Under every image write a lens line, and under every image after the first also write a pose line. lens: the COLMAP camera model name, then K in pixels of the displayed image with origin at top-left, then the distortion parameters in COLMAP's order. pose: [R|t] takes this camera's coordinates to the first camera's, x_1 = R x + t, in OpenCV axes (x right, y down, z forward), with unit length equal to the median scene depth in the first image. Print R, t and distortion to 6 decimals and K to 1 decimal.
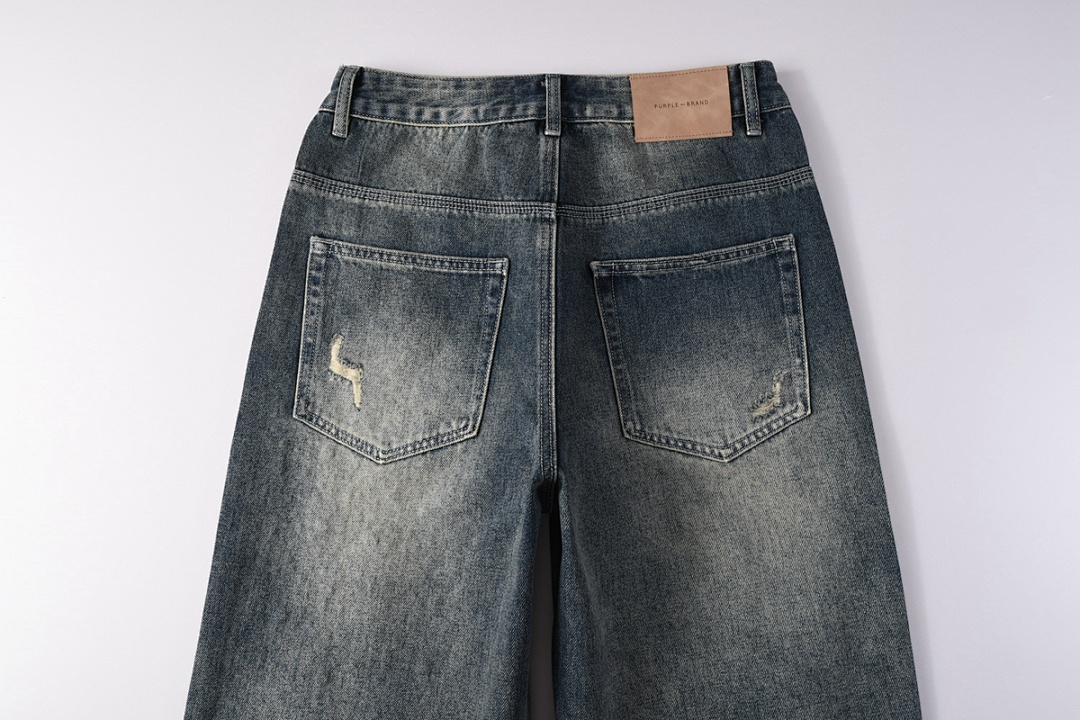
lens RADIAL K [[781.8, 0, 540.0], [0, 781.8, 360.0], [0, 0, 1]] dist [-0.040537, 0.000876]
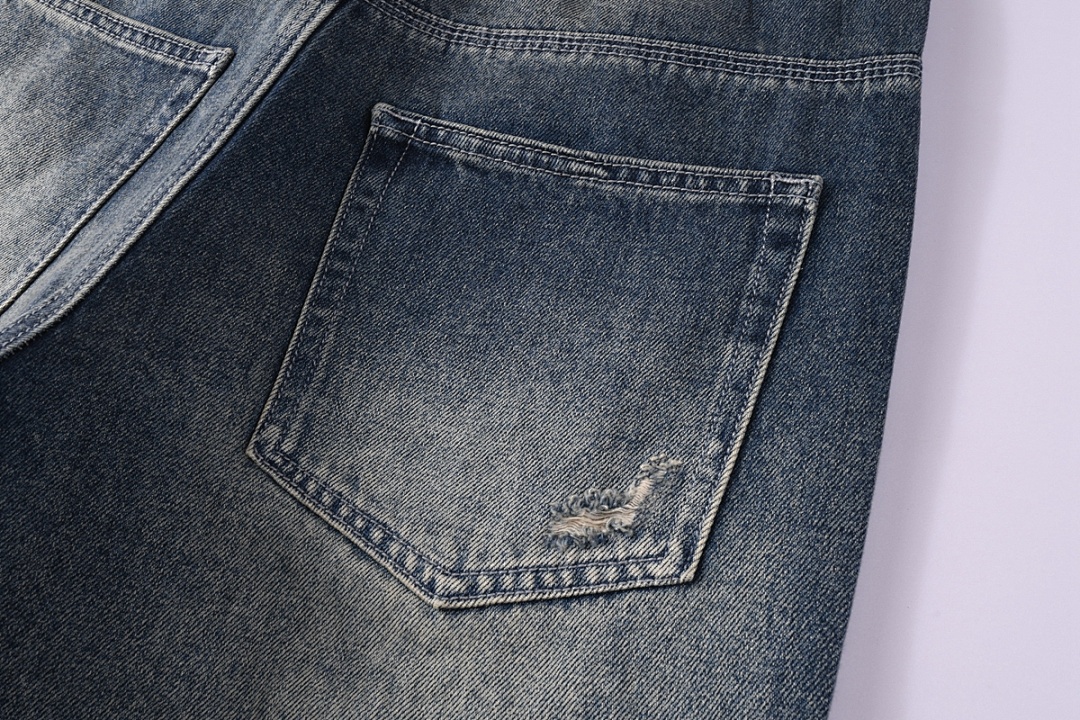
lens RADIAL K [[1034.3, 0, 540.0], [0, 1034.3, 360.0], [0, 0, 1]] dist [-0.002954, -0.000651]
pose [[0.902910, 0.331400, -0.273728, 0.378667], [-0.386387, 0.904777, -0.179116, 0.089330], [0.188303, 0.267491, 0.944982, 0.472722]]
